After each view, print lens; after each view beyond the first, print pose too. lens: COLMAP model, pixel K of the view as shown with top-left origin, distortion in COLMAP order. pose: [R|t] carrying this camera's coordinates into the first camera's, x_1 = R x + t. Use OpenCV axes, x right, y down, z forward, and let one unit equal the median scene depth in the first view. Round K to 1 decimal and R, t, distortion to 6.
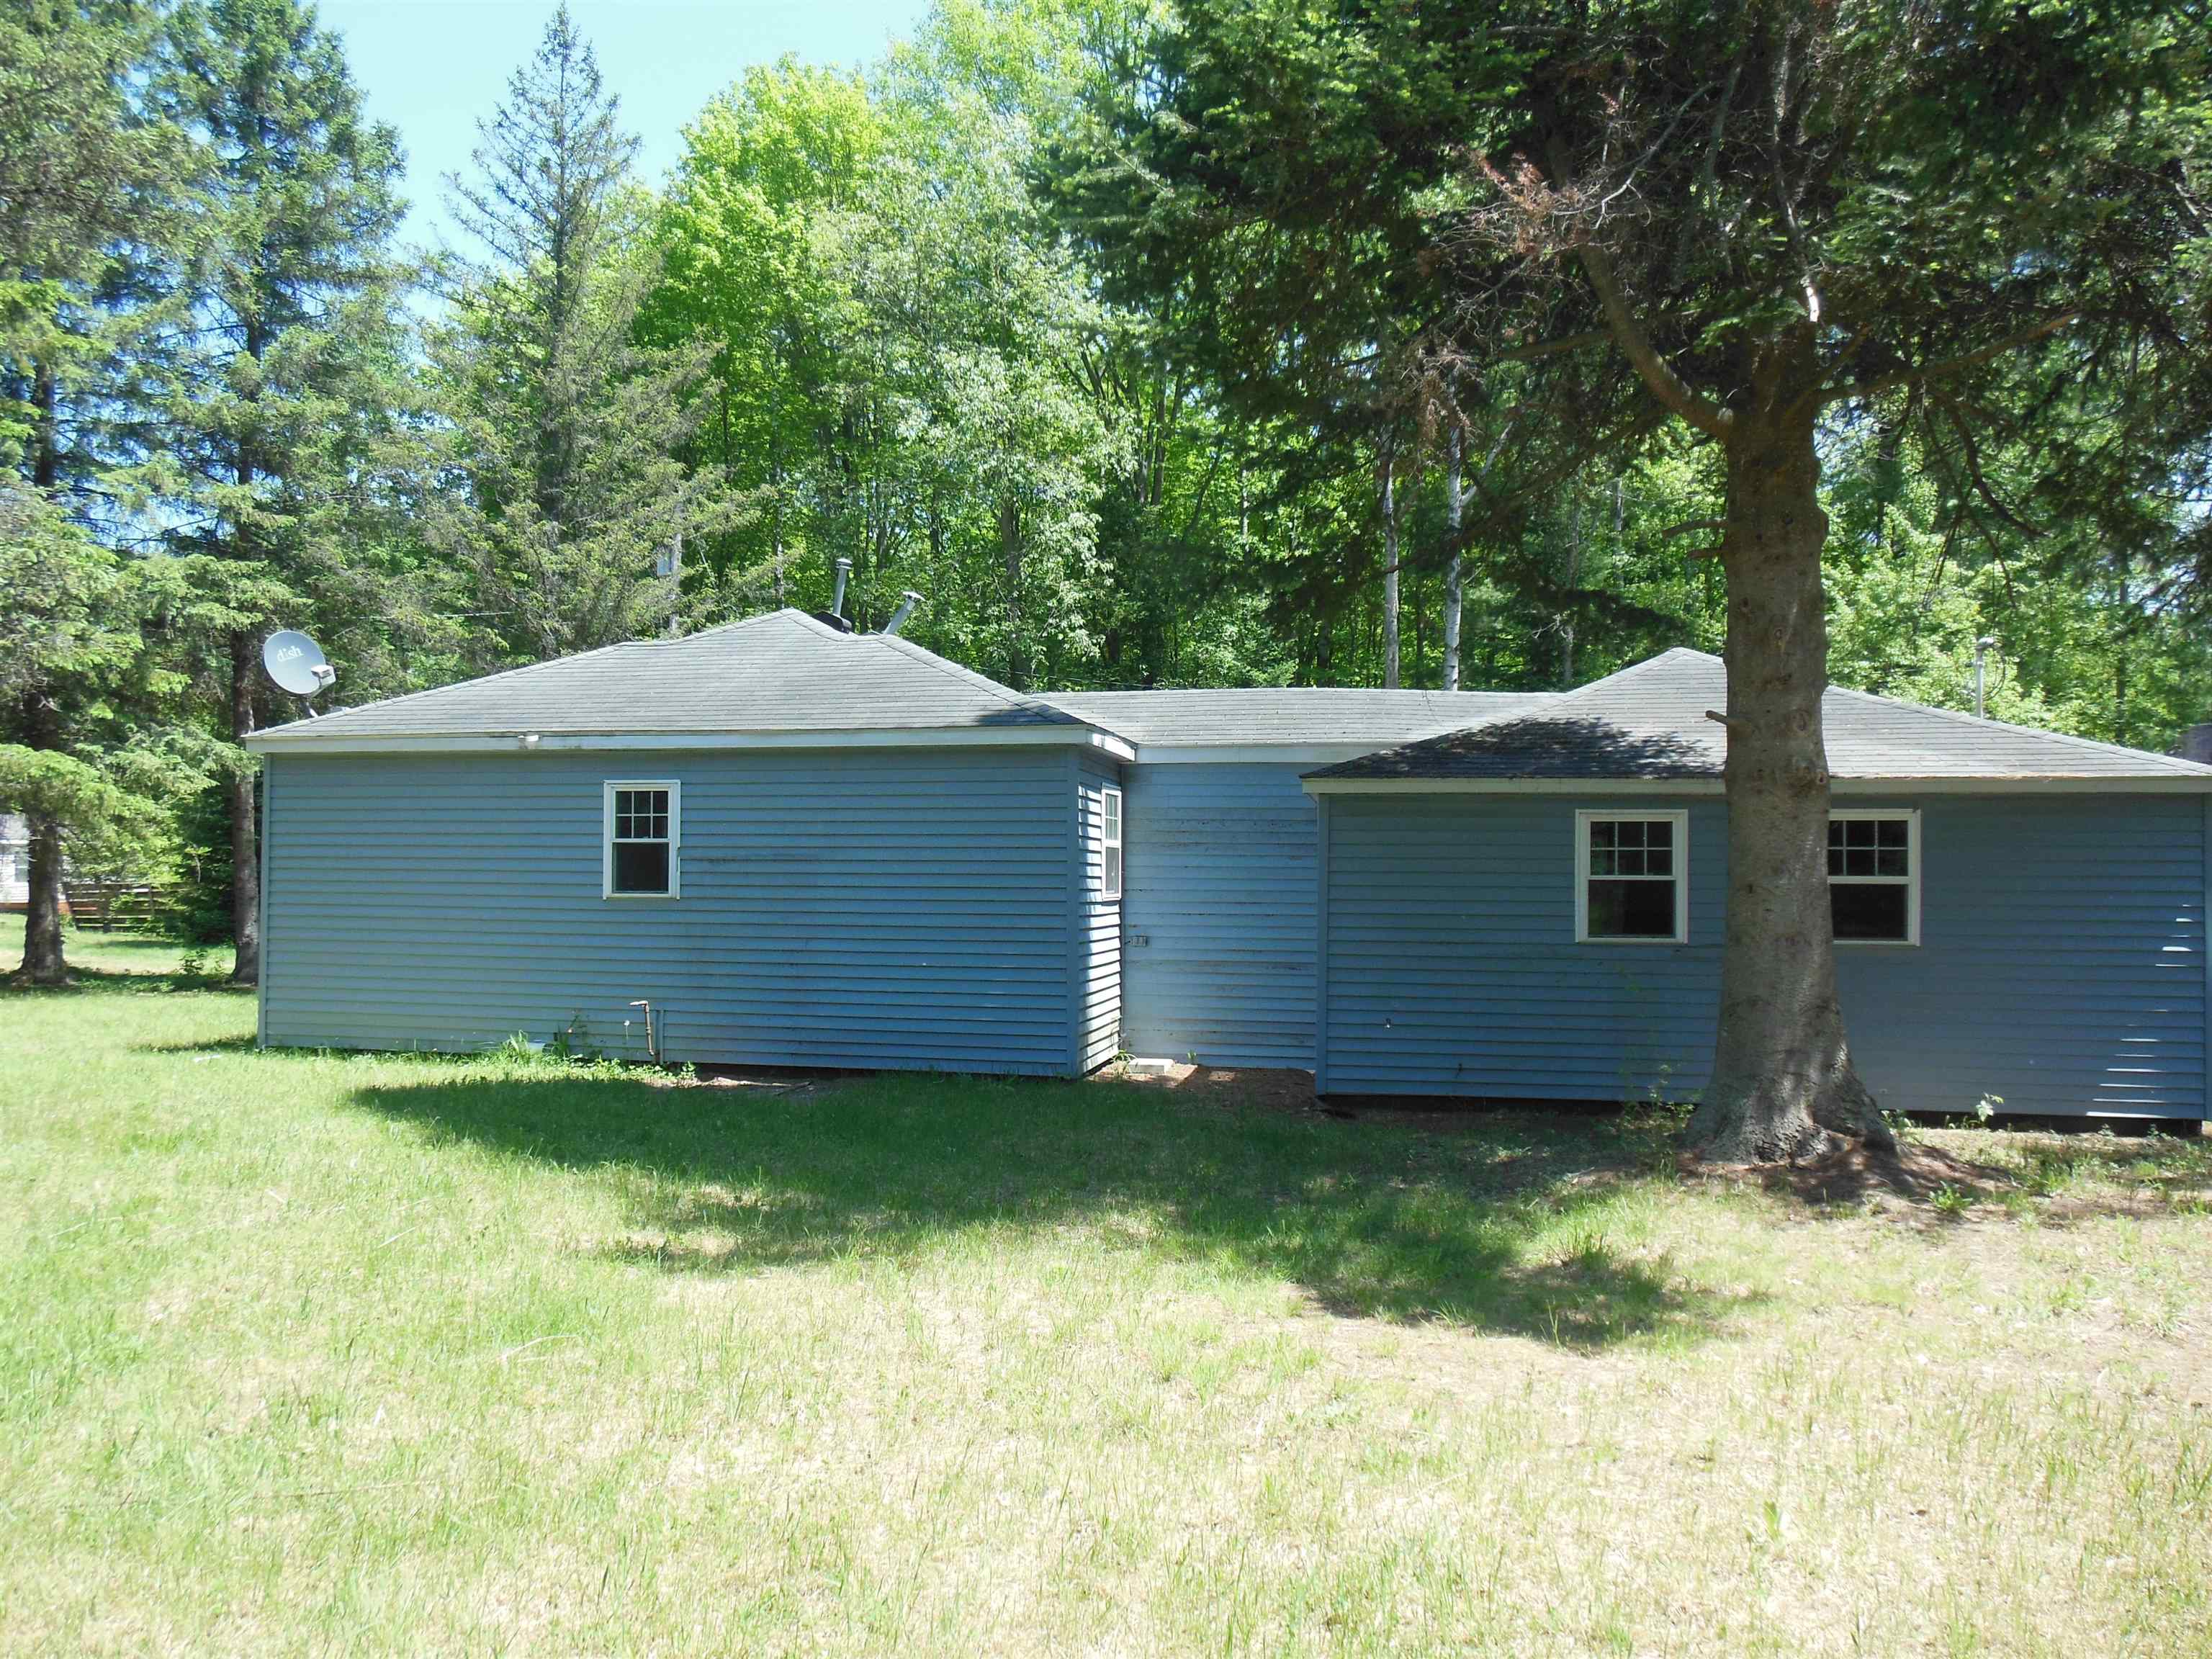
lens RADIAL K [[1645.0, 0, 1112.8], [0, 1645.0, 830.1], [0, 0, 1]] dist [-0.003112, 0.005071]
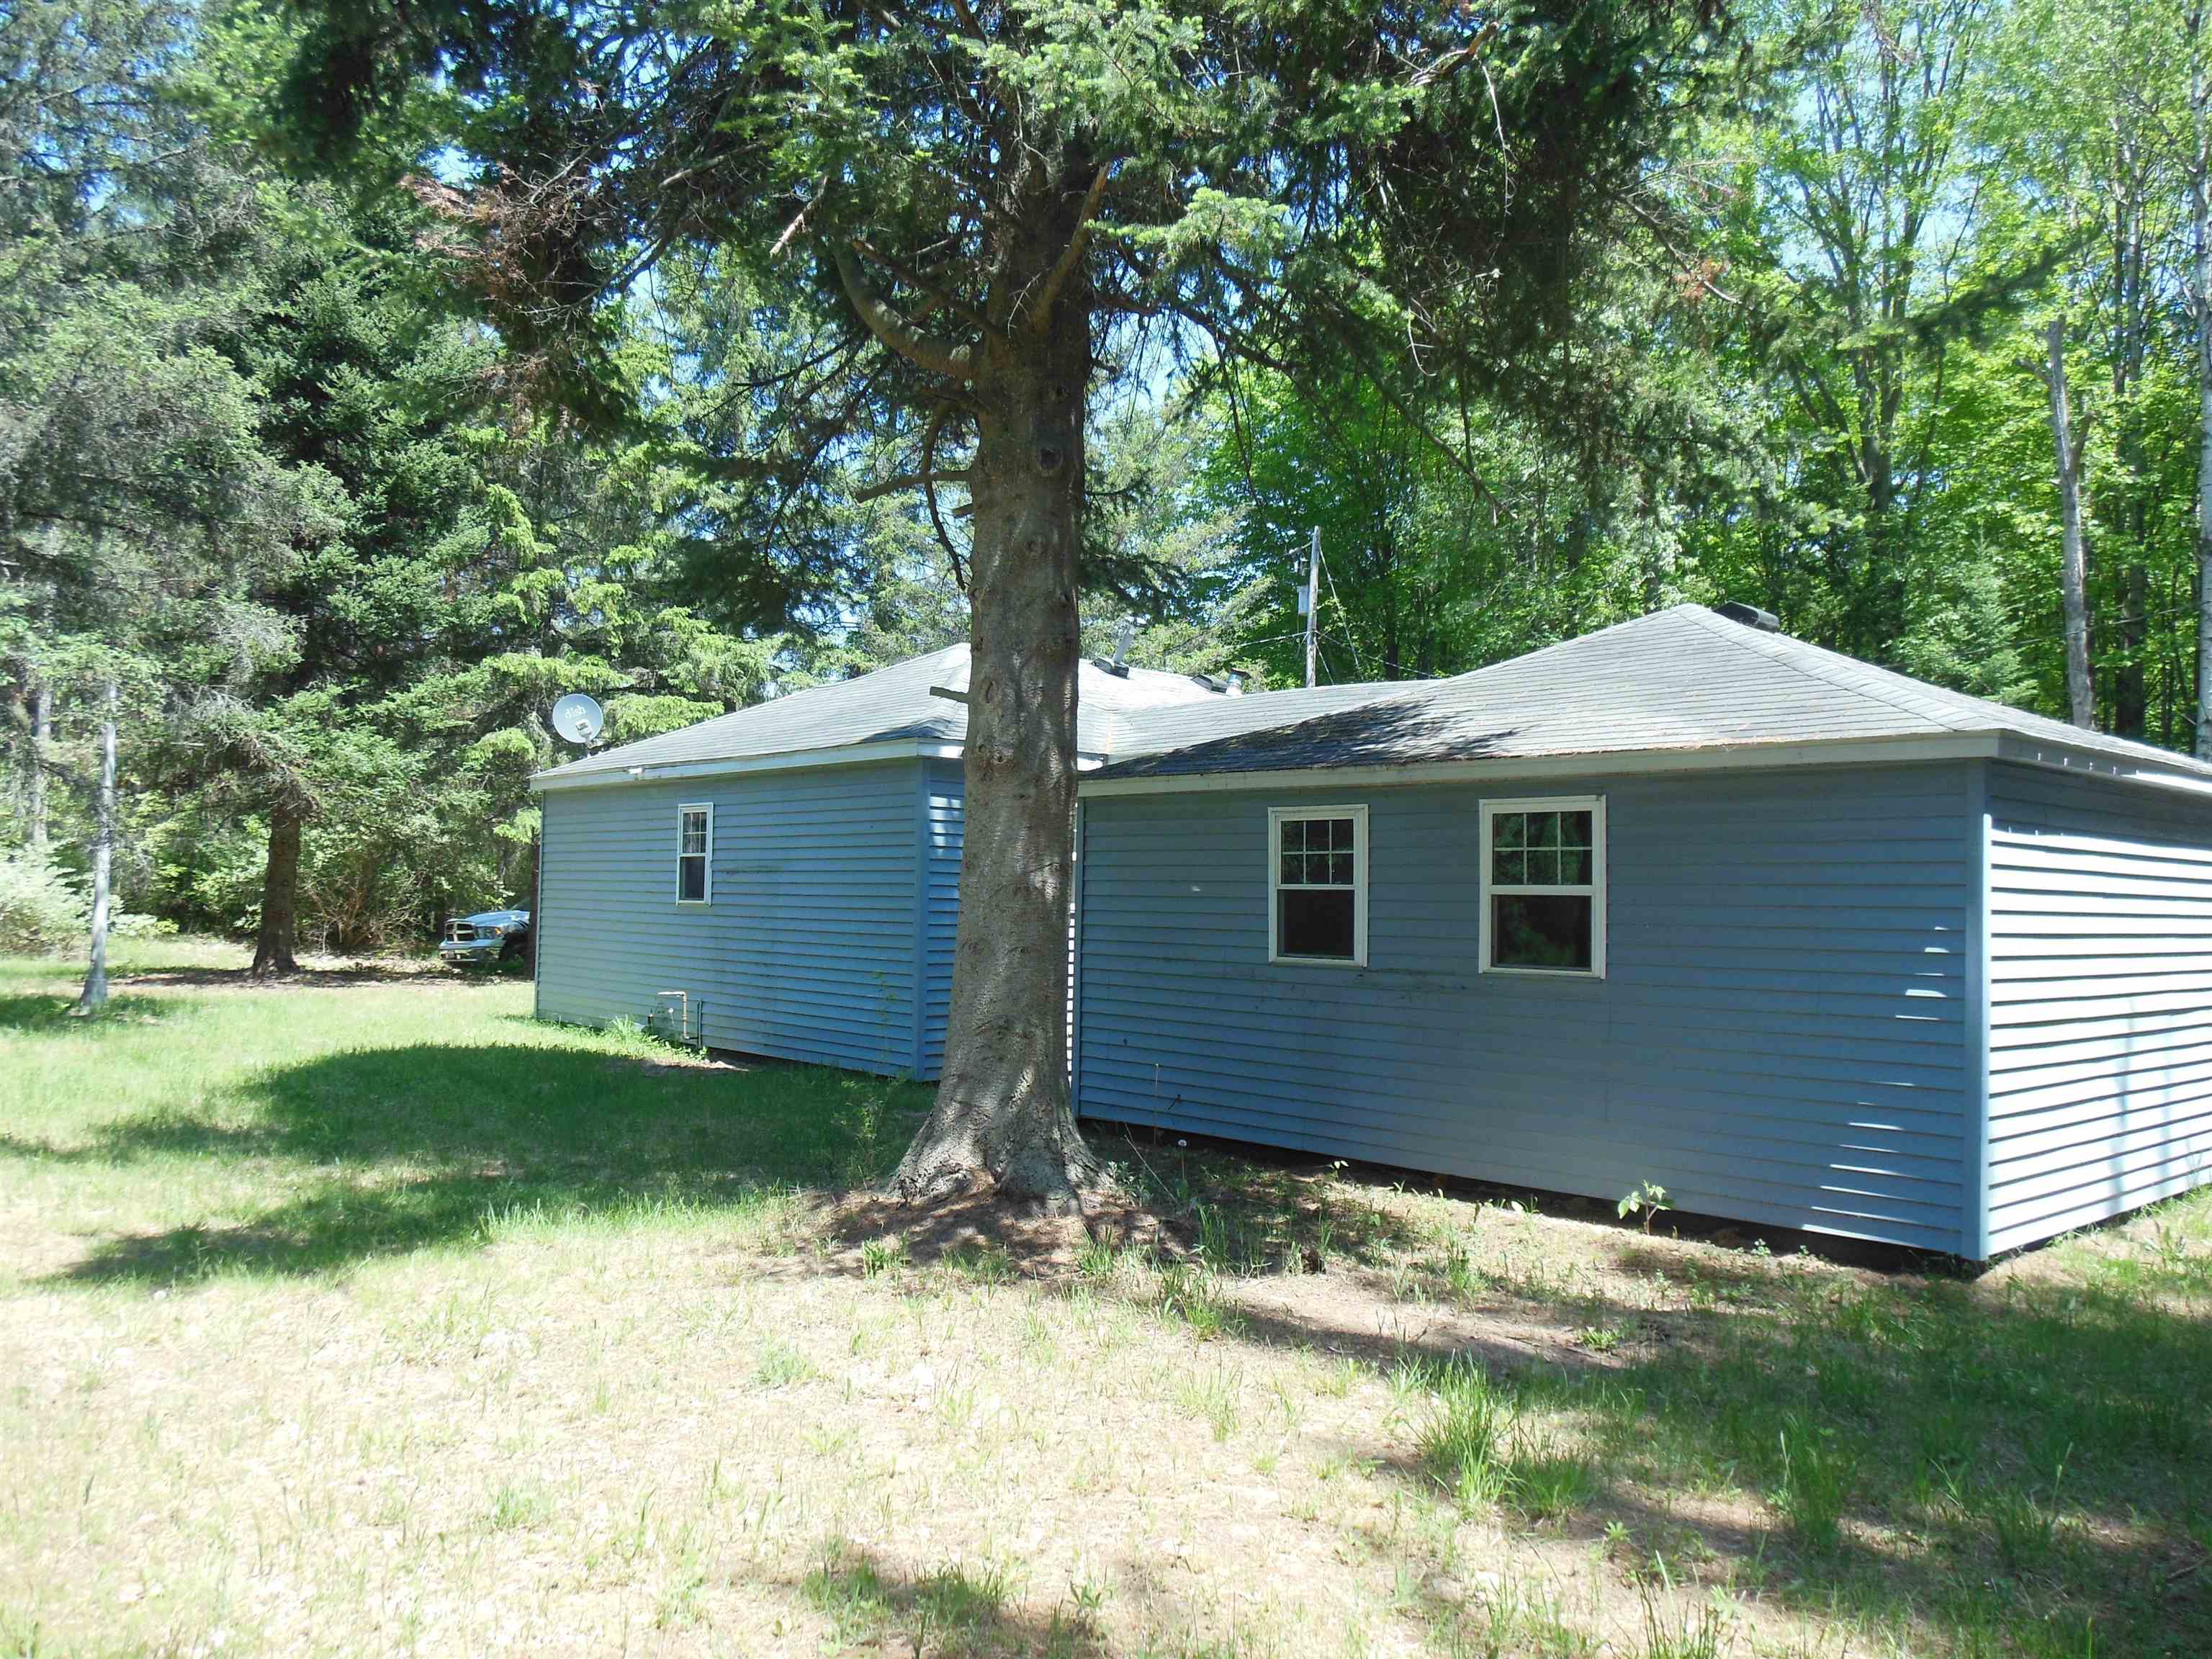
lens RADIAL K [[1645.0, 0, 1110.1], [0, 1645.0, 835.5], [0, 0, 1]] dist [-0.003112, 0.005071]
pose [[0.810224, -0.014698, -0.585936, 0.730231], [0.003342, 0.999785, -0.020457, 0.019826], [0.586111, 0.014617, 0.810099, 0.253843]]
